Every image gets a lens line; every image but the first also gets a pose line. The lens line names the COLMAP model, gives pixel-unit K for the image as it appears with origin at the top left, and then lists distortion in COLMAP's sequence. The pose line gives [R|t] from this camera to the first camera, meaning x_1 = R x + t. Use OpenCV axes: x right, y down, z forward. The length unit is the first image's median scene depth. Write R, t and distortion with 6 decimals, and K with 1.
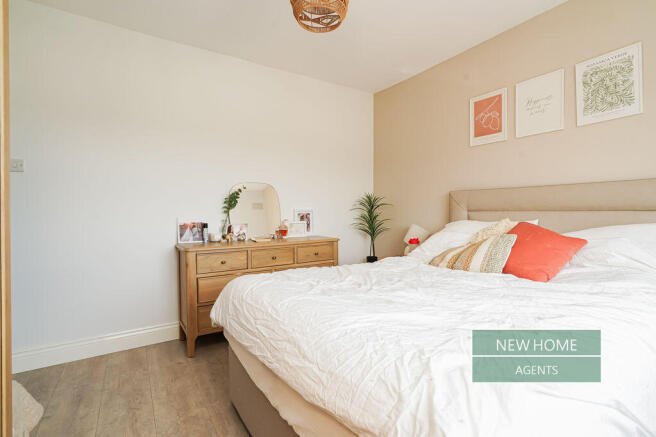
lens RADIAL K [[304.4, 0, 325.5], [0, 304.4, 218.1], [0, 0, 1]] dist [0.002773, 0.000696]
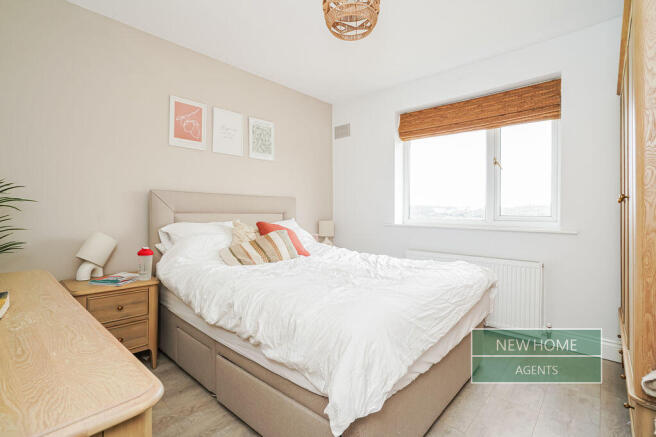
lens RADIAL K [[304.4, 0, 326.5], [0, 304.4, 214.3], [0, 0, 1]] dist [0.002773, 0.000696]
pose [[-0.212477, 0.000104, 0.977166, -0.622060], [0.010724, 0.999940, 0.002225, -0.015881], [-0.977107, 0.010952, -0.212465, 0.806821]]
